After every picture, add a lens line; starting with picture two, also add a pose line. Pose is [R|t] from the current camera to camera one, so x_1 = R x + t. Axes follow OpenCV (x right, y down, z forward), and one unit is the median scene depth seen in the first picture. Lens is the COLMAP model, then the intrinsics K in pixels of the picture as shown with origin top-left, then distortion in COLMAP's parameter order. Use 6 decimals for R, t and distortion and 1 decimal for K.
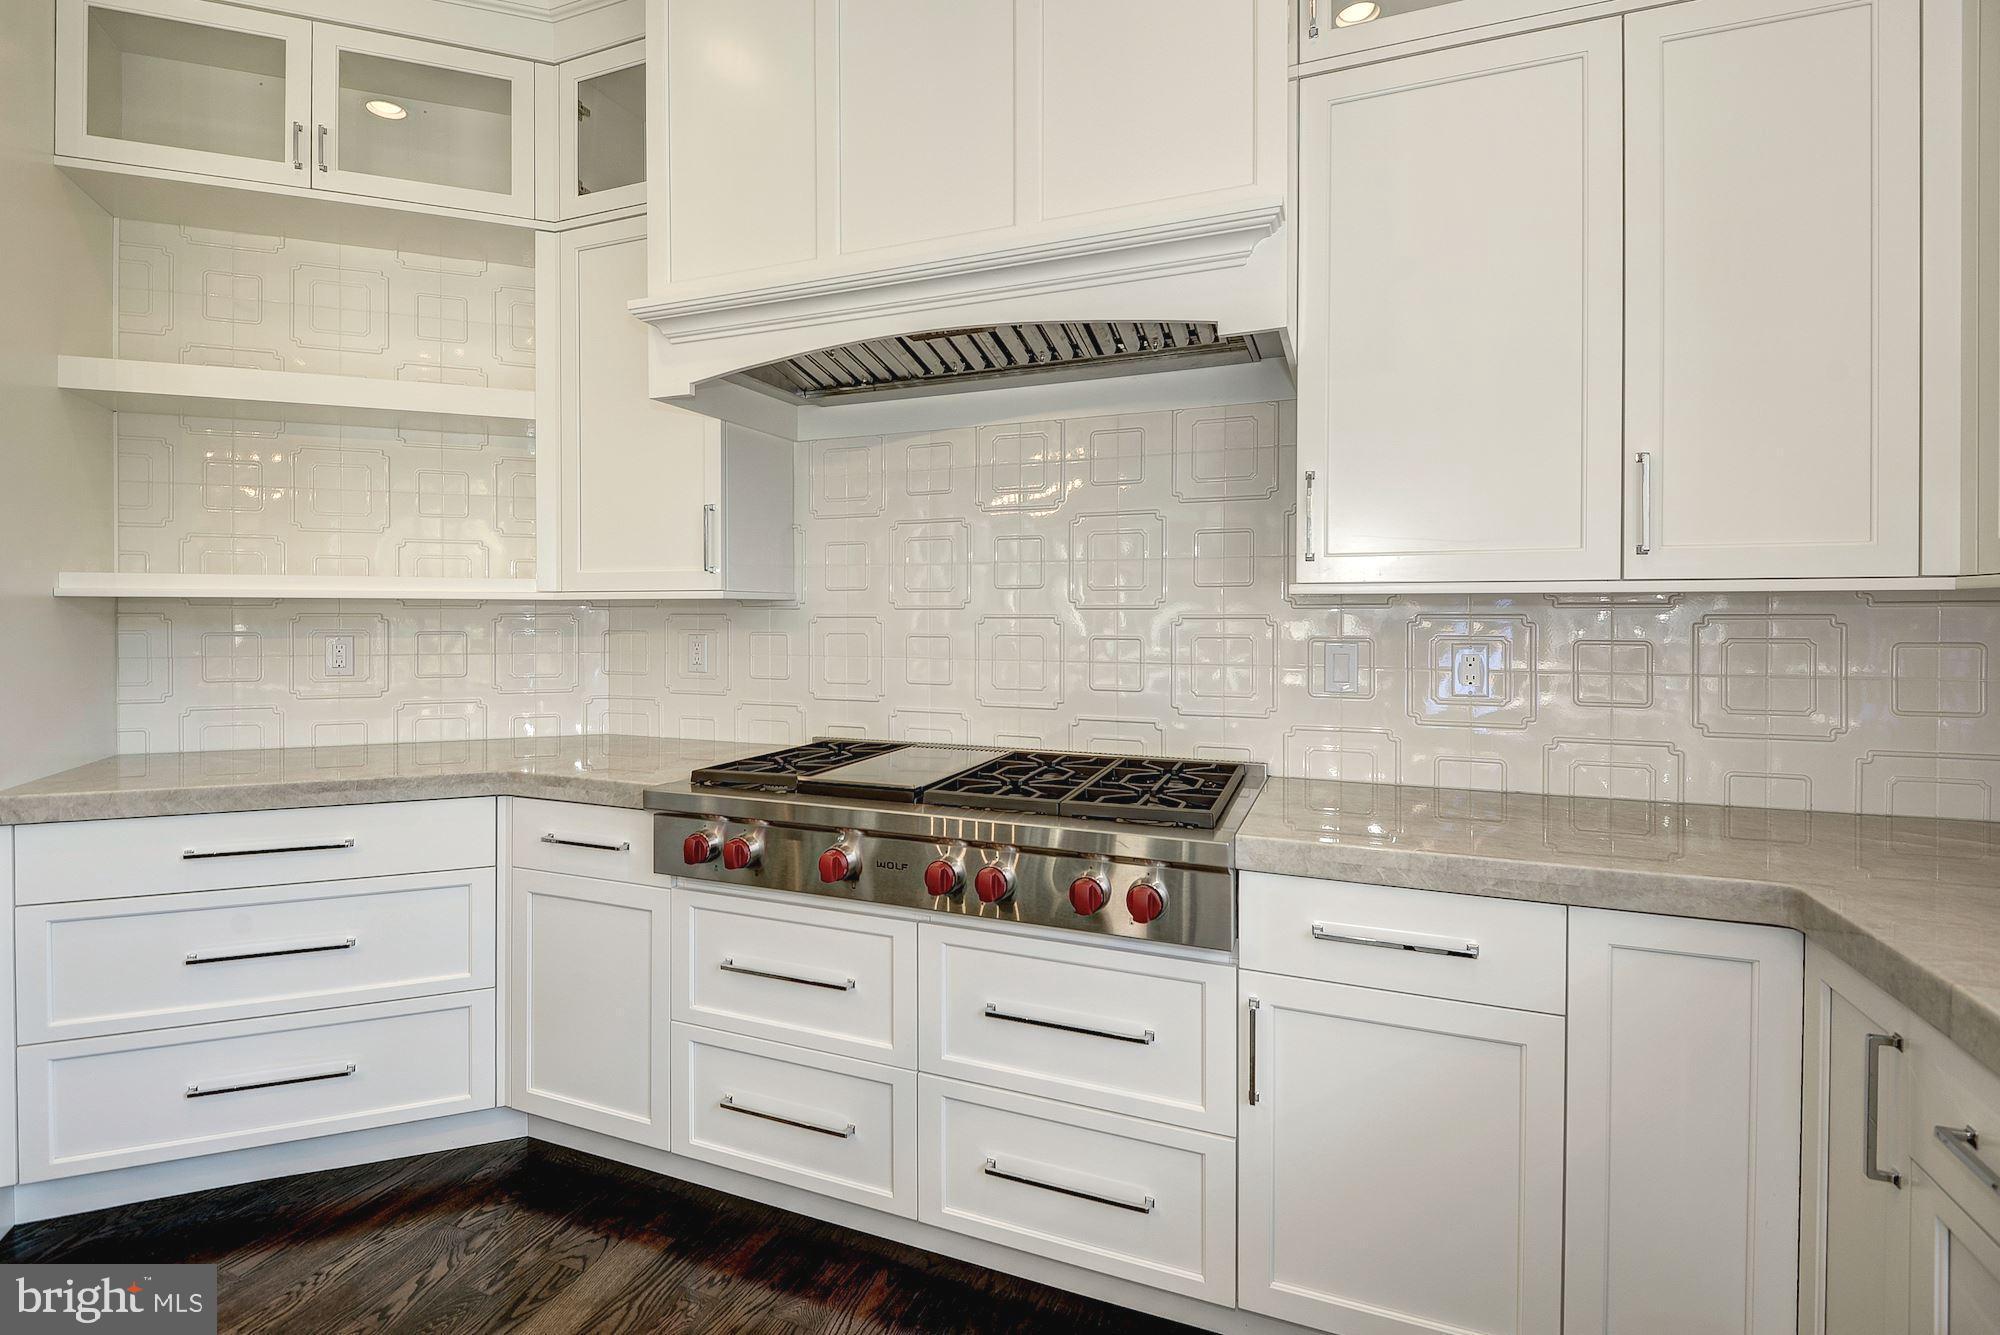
lens RADIAL K [[930.5, 0, 995.2], [0, 930.5, 638.8], [0, 0, 1]] dist [0.002471, 0.000034]
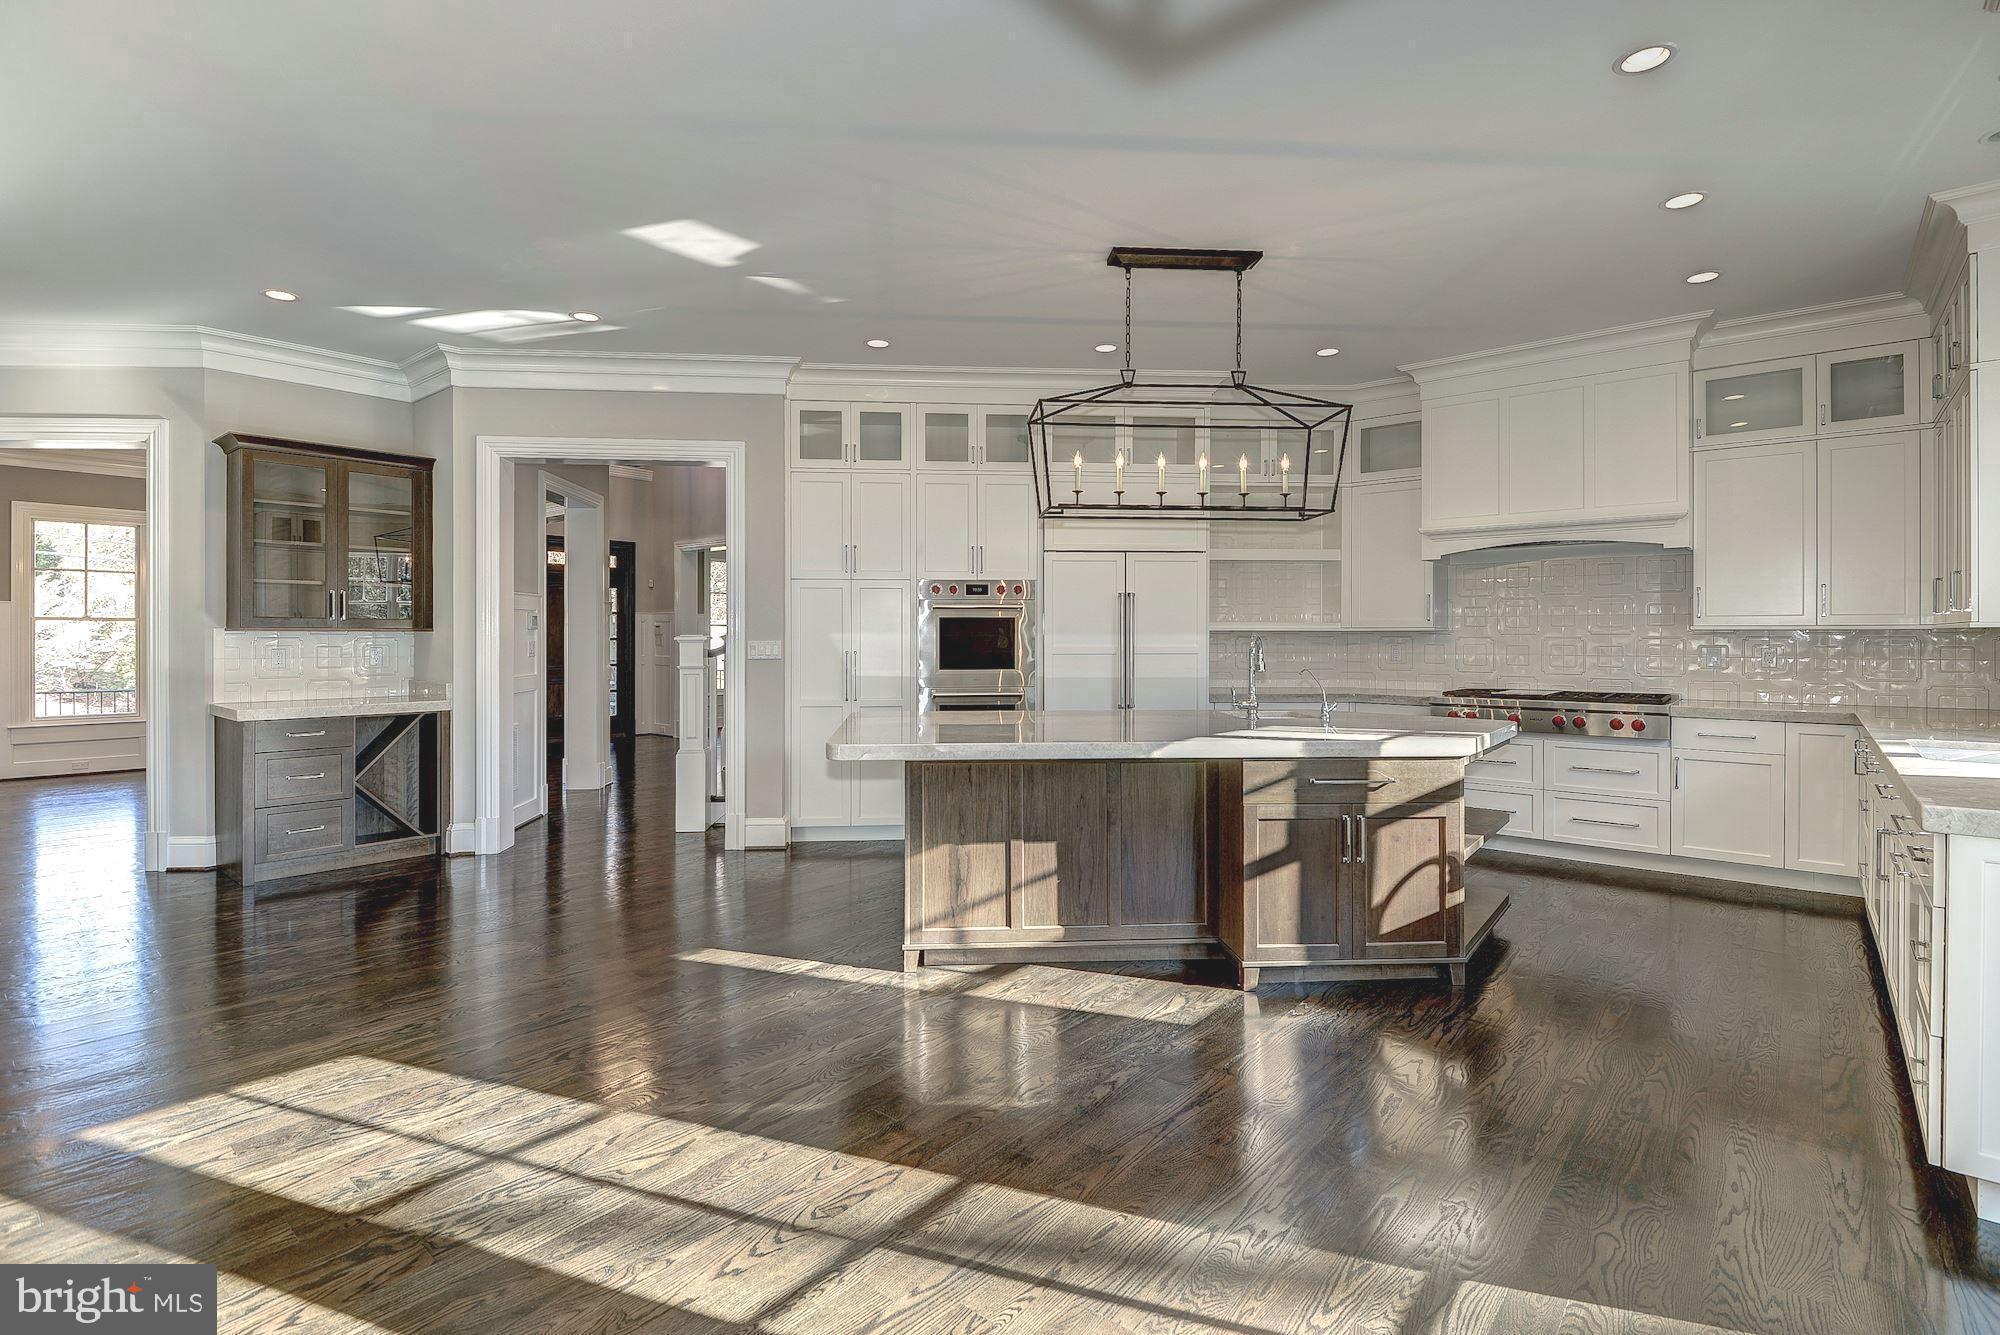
lens RADIAL K [[930.5, 0, 995.2], [0, 930.5, 638.8], [0, 0, 1]] dist [0.002471, 0.000034]
pose [[0.941772, 0.003072, -0.336238, -0.671640], [-0.008832, 0.999839, -0.015600, 0.035801], [0.336137, 0.017662, 0.941648, -2.214448]]
